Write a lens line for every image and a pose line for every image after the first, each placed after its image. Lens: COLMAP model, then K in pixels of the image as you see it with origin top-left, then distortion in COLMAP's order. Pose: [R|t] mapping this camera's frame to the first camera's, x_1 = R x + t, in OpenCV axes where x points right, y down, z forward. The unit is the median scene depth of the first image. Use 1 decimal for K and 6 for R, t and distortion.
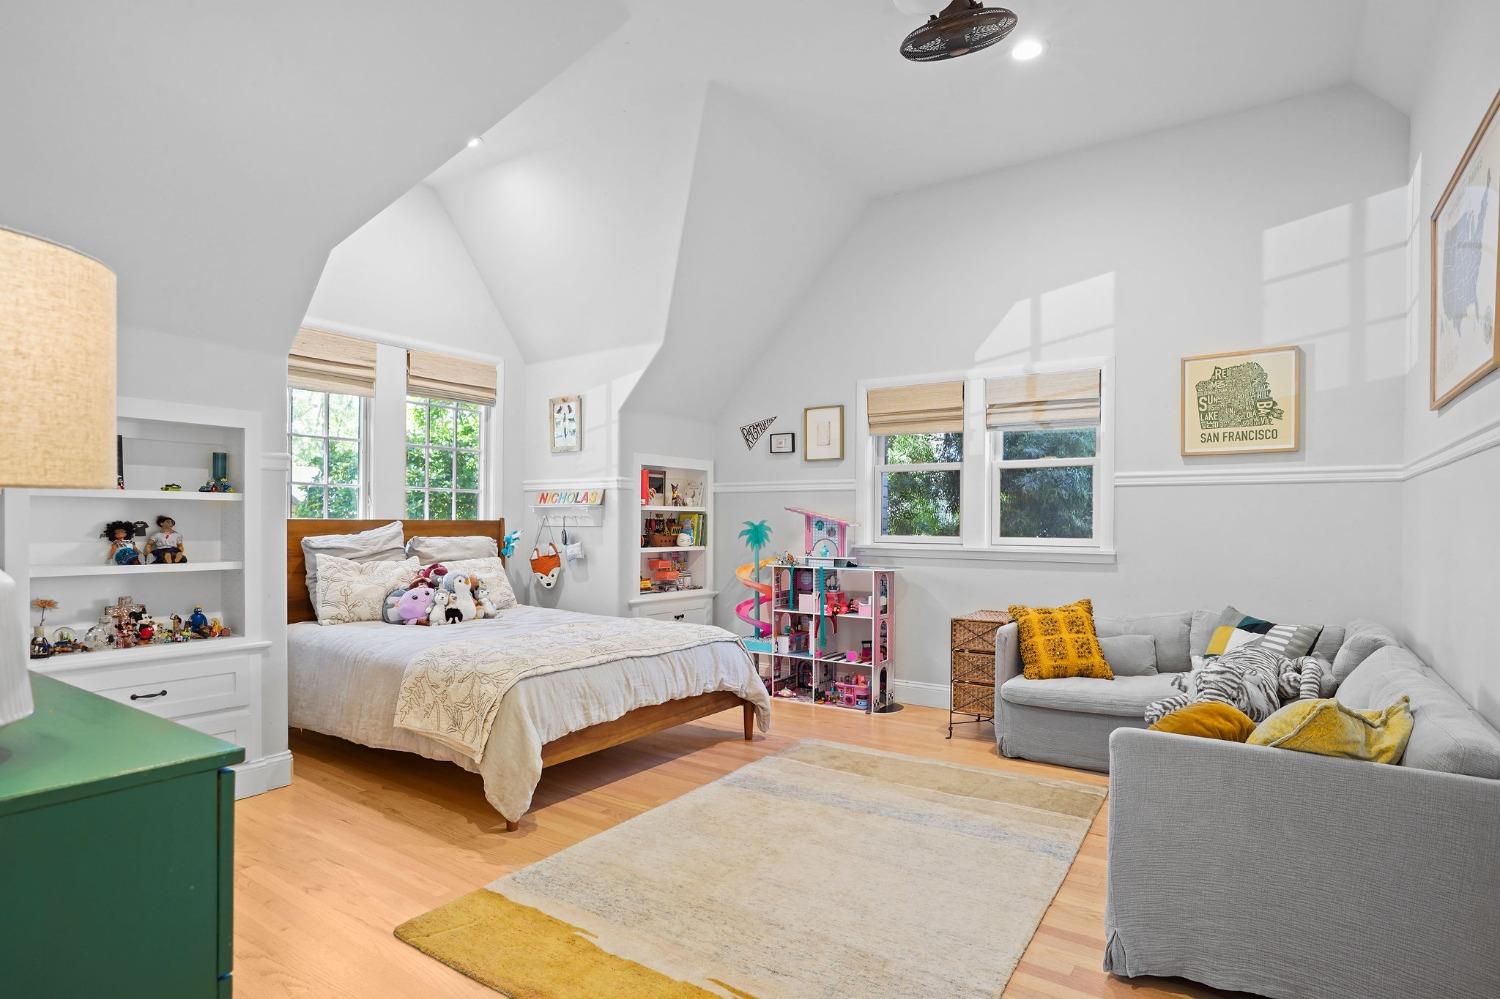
lens RADIAL K [[786.6, 0, 749.9], [0, 786.6, 514.9], [0, 0, 1]] dist [-0.031385, 0.005718]
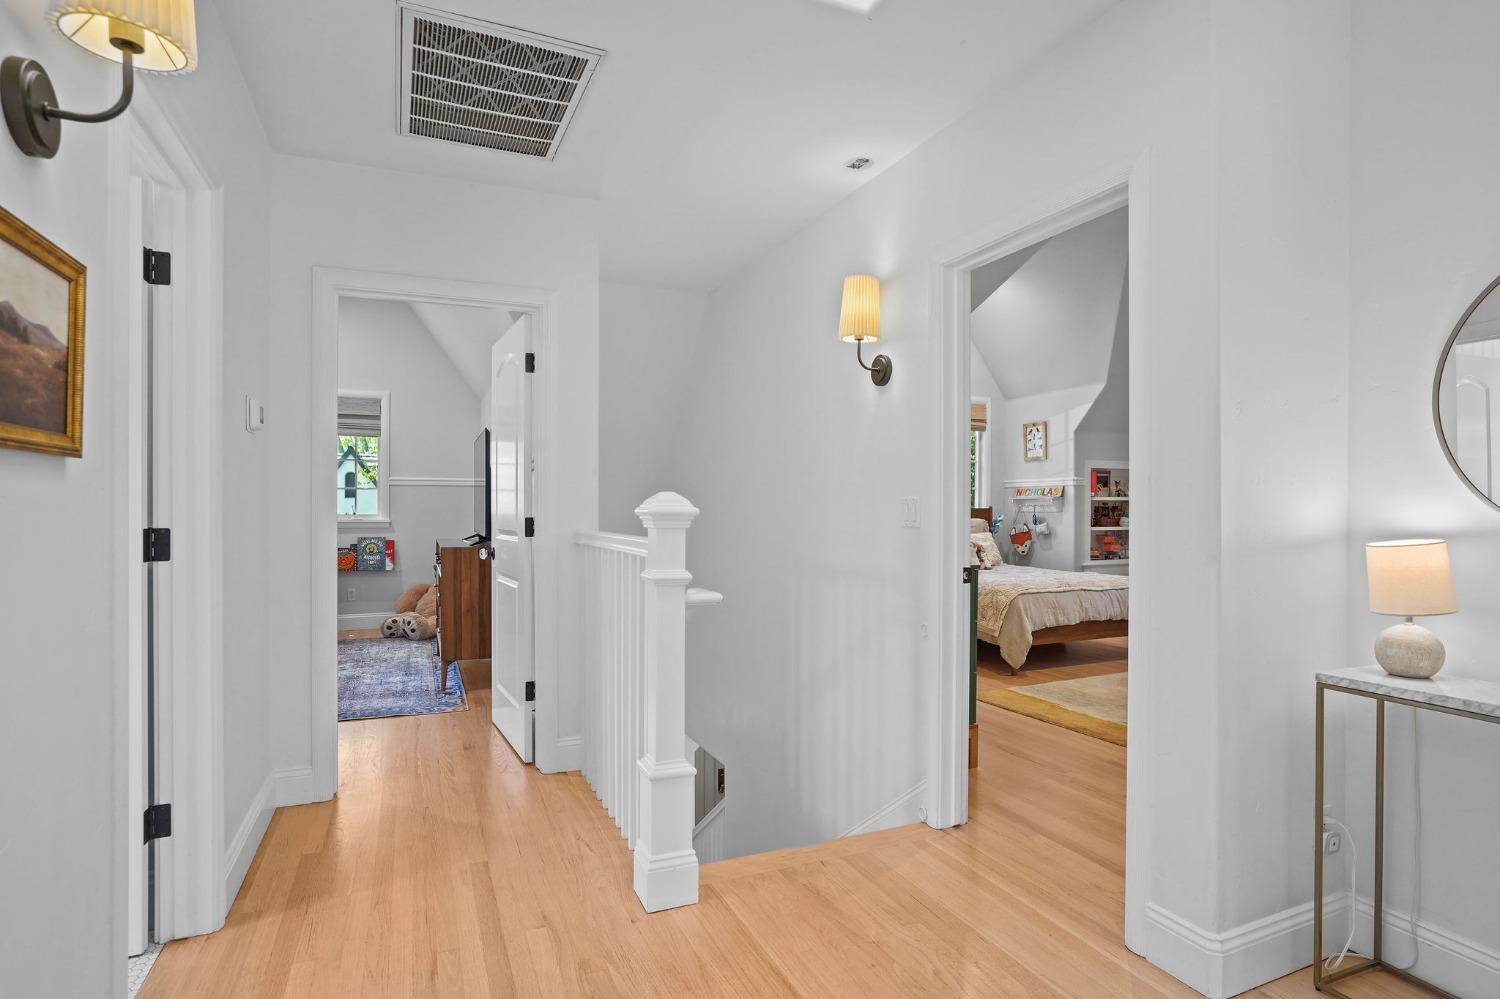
lens RADIAL K [[786.6, 0, 749.6], [0, 786.6, 511.0], [0, 0, 1]] dist [-0.031385, 0.005718]
pose [[0.849511, -0.001278, -0.527570, 0.080604], [0.008937, 0.999888, 0.011969, -0.009110], [0.527496, -0.014882, 0.849427, -0.509866]]
